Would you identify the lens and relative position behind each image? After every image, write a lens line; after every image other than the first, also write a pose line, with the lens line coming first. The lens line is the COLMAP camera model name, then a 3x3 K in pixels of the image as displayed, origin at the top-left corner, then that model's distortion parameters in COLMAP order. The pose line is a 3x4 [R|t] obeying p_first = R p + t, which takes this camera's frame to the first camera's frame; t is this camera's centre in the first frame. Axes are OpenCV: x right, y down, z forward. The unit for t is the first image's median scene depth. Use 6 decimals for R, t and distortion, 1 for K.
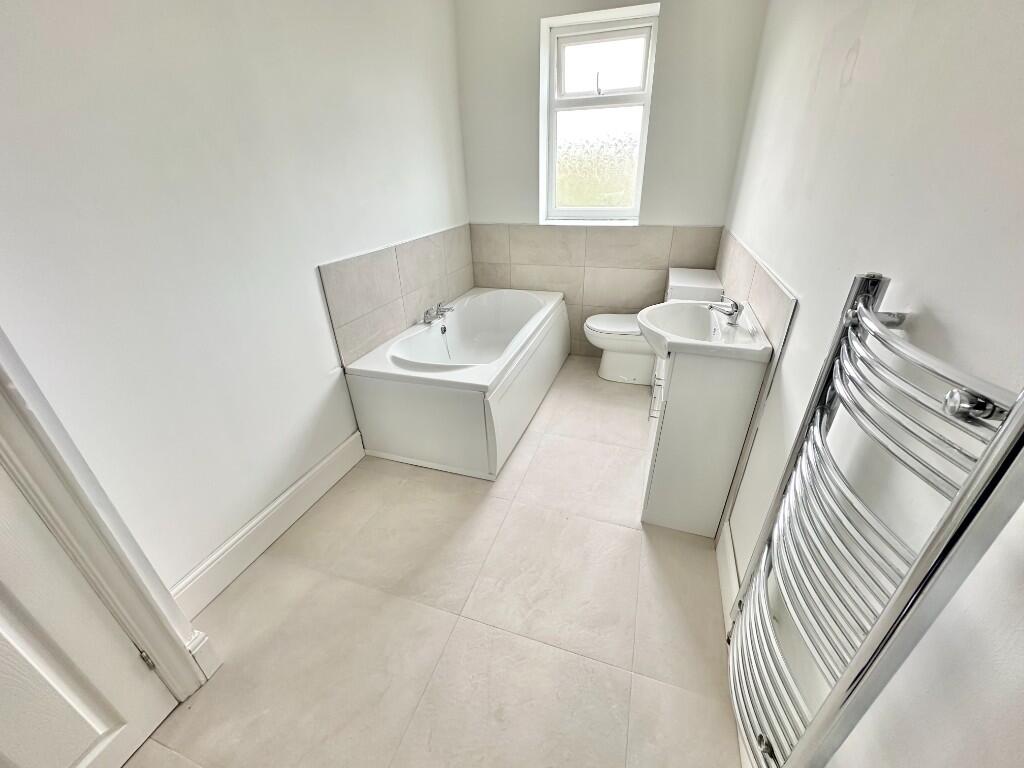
lens RADIAL K [[409.2, 0, 513.5], [0, 409.2, 383.4], [0, 0, 1]] dist [-0.002827, 0.000272]
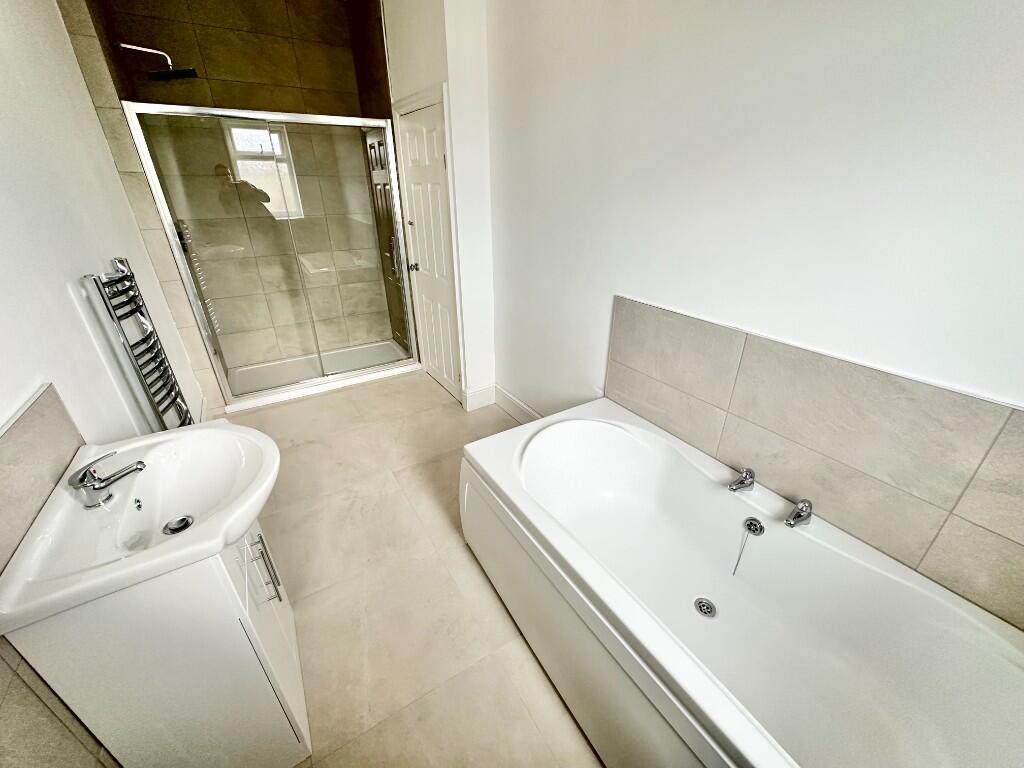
lens RADIAL K [[409.2, 0, 512.0], [0, 409.2, 388.0], [0, 0, 1]] dist [-0.002827, 0.000272]
pose [[-0.636211, 0.358481, -0.683174, 0.377878], [-0.342592, 0.662140, 0.666485, -0.612381], [0.691278, 0.658075, -0.298448, 1.095031]]
